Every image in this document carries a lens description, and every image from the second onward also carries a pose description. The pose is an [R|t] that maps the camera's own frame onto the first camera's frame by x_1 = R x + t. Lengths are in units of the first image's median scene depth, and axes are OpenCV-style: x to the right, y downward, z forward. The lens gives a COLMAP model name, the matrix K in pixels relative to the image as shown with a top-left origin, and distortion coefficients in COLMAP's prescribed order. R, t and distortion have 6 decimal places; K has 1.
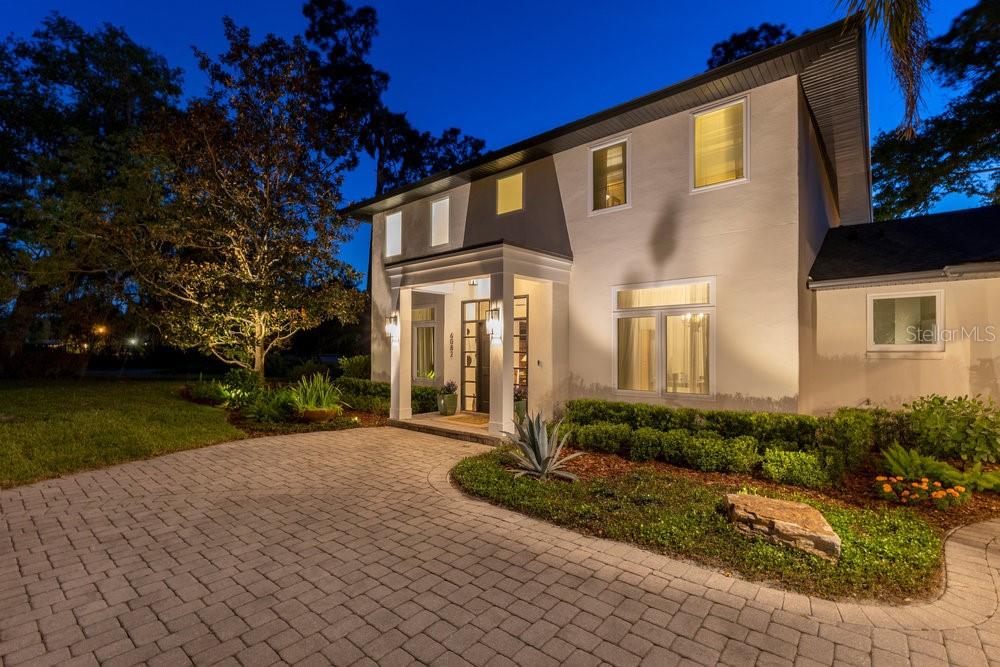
lens RADIAL K [[439.4, 0, 524.8], [0, 439.4, 343.0], [0, 0, 1]] dist [0.012600, -0.000093]
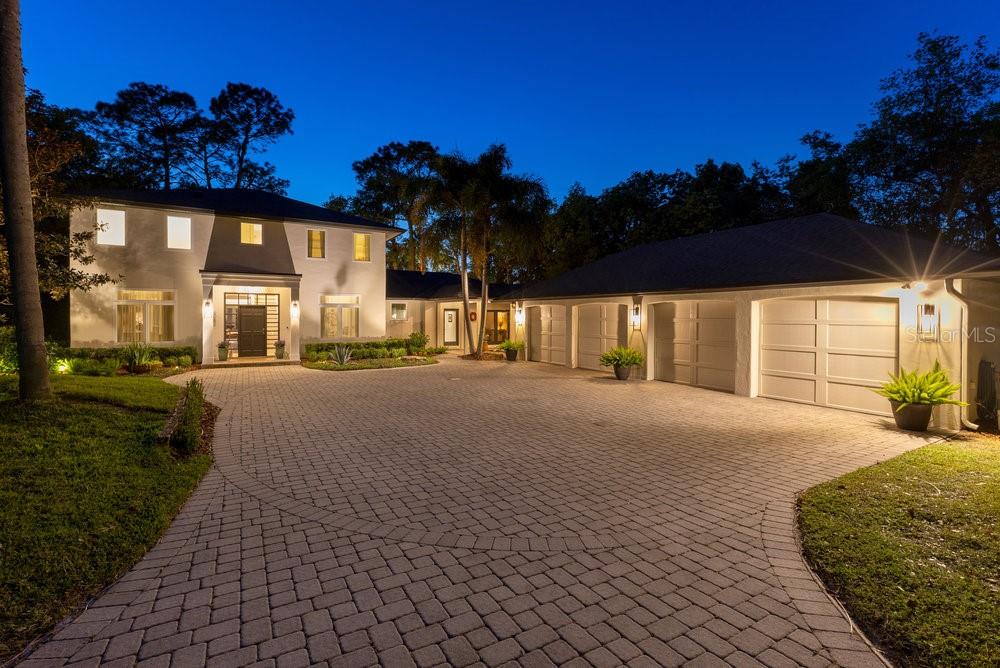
lens RADIAL K [[433.5, 0, 506.0], [0, 433.5, 318.5], [0, 0, 1]] dist [0.002847, 0.000144]
pose [[0.331003, -0.007872, 0.943597, -1.604692], [-0.025033, 0.999540, 0.017120, -0.061367], [-0.943298, -0.029288, 0.330653, -0.666665]]
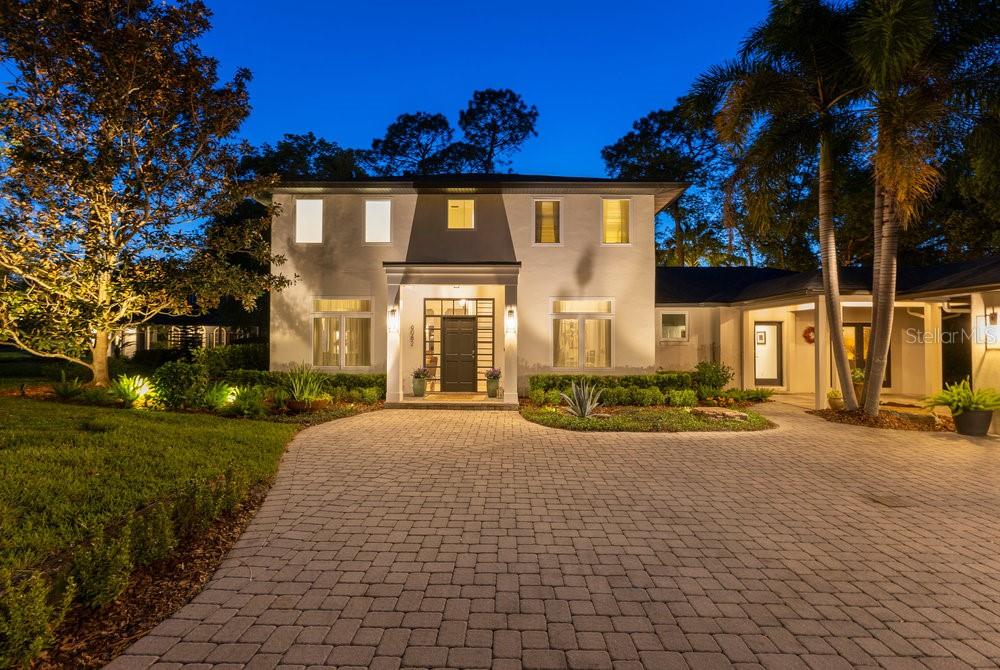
lens RADIAL K [[444.2, 0, 500.0], [0, 444.2, 335.0], [0, 0, 1]] dist [0.000566, 0.000049]
pose [[0.785941, 0.009526, 0.618228, -0.850777], [-0.015962, 0.999861, 0.004885, -0.007293], [-0.618096, -0.013707, 0.785983, -0.065912]]
